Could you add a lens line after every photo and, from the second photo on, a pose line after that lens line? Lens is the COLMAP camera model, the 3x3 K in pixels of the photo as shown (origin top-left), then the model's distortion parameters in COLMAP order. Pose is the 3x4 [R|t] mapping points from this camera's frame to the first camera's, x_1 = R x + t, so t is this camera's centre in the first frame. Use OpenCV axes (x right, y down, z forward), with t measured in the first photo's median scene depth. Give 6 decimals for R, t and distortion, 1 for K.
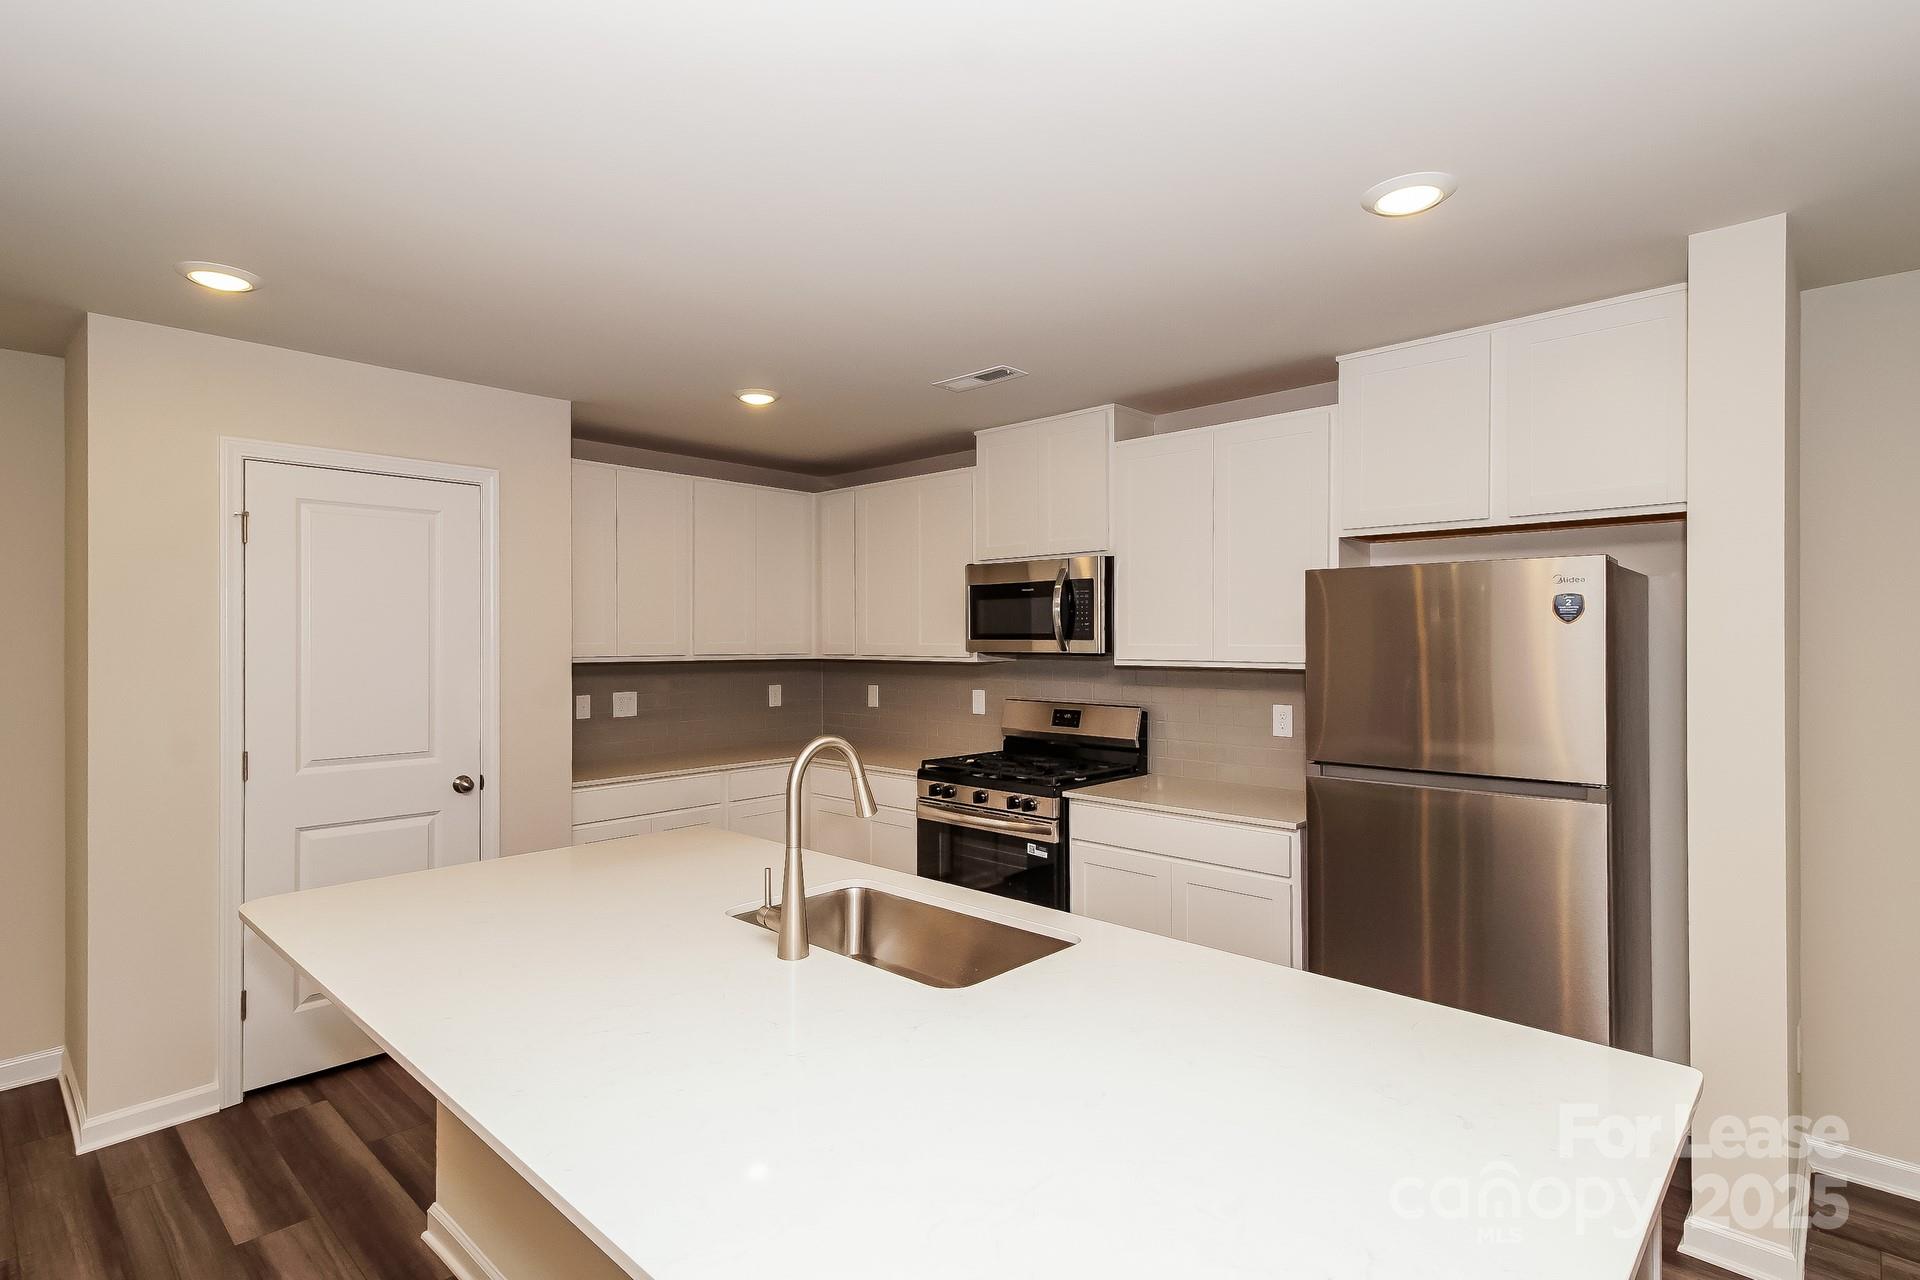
lens RADIAL K [[985.2, 0, 947.0], [0, 985.2, 634.5], [0, 0, 1]] dist [0.033936, 0.000829]
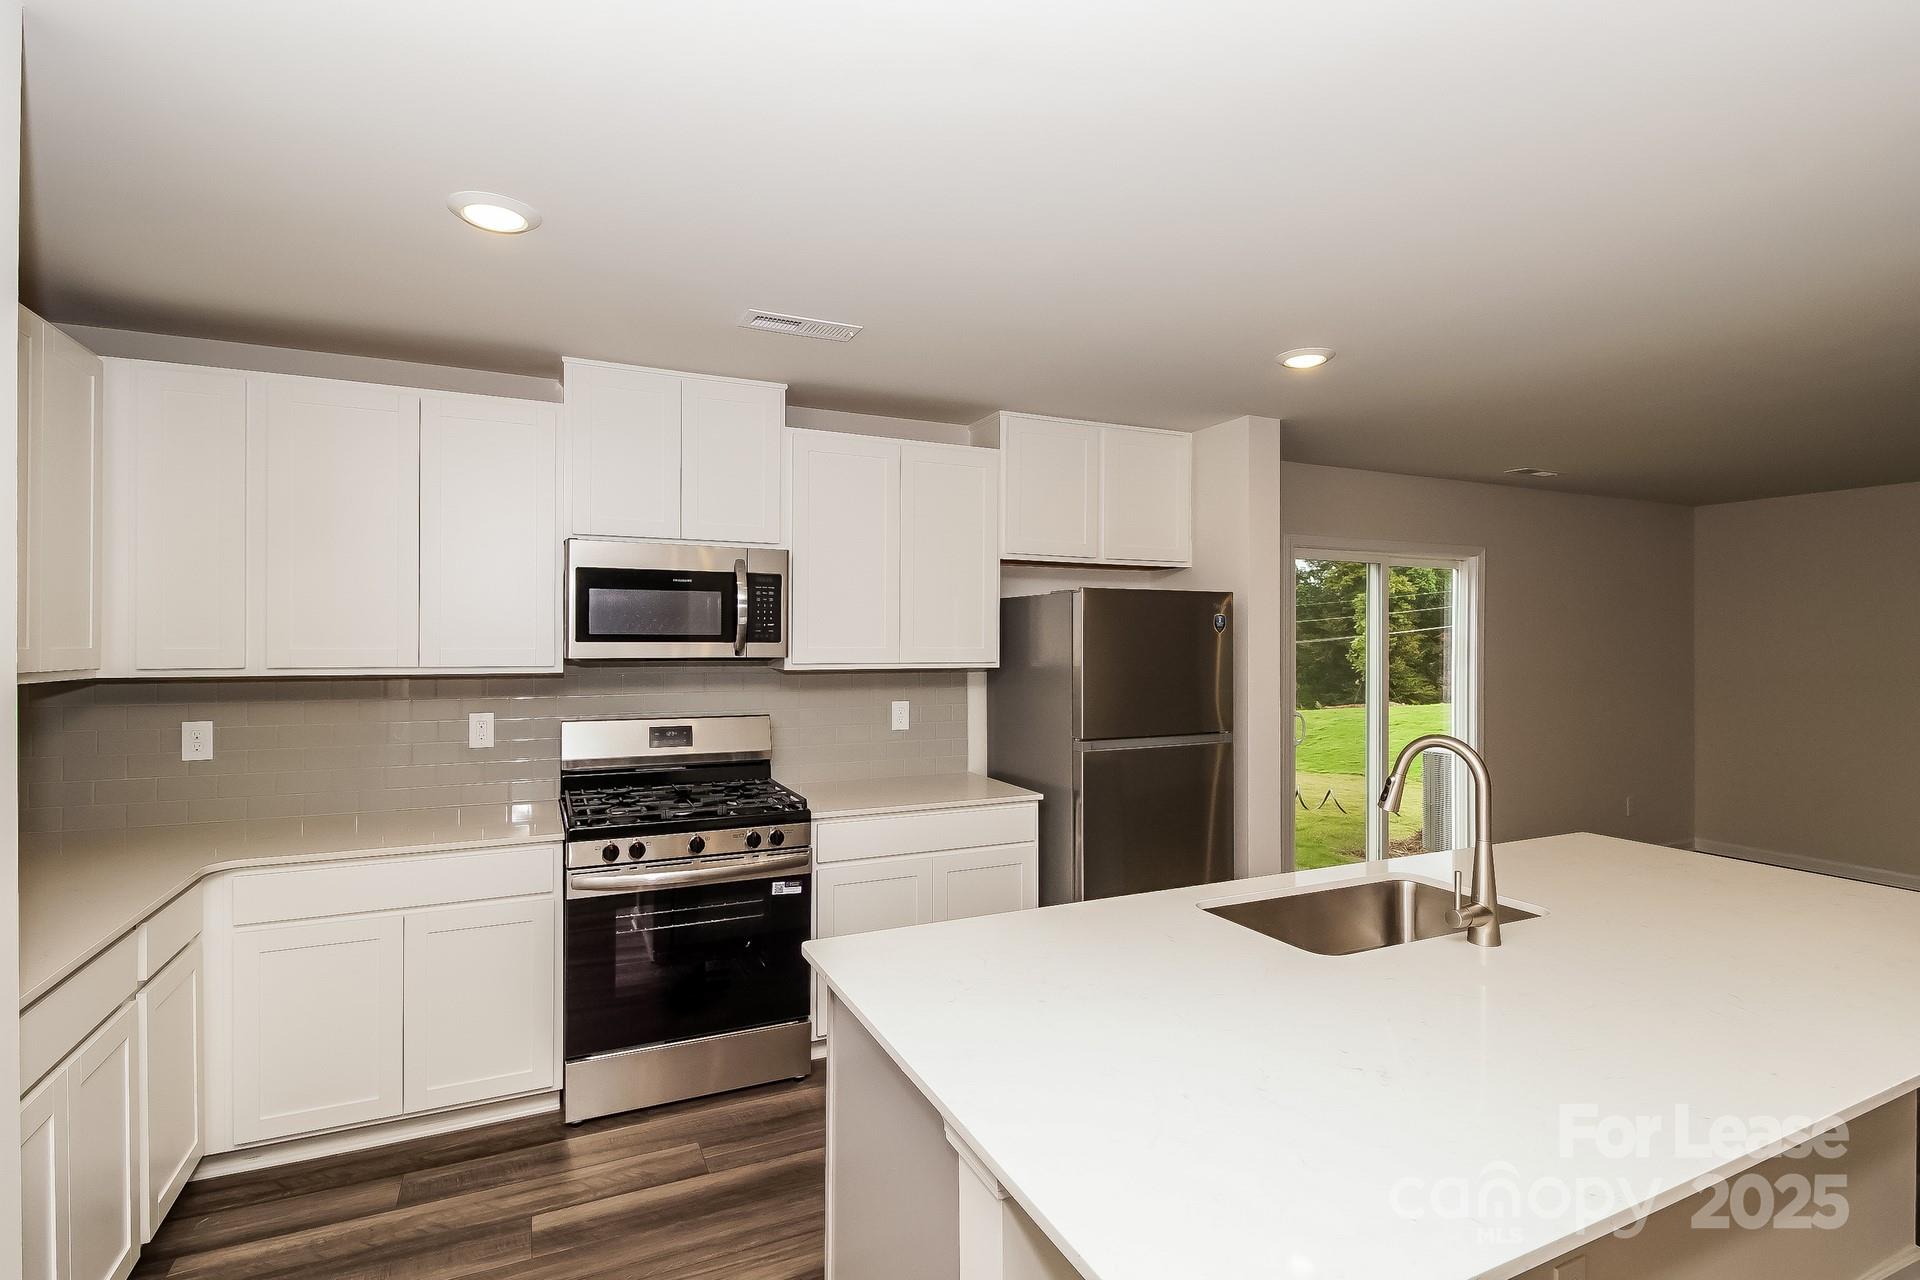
lens RADIAL K [[932.8, 0, 962.6], [0, 932.8, 645.4], [0, 0, 1]] dist [0.005569, 0.000108]
pose [[0.349292, 0.001773, 0.937012, -0.572937], [-0.004940, 0.999988, -0.000050, 0.007419], [-0.937001, -0.004612, 0.349296, 0.535230]]
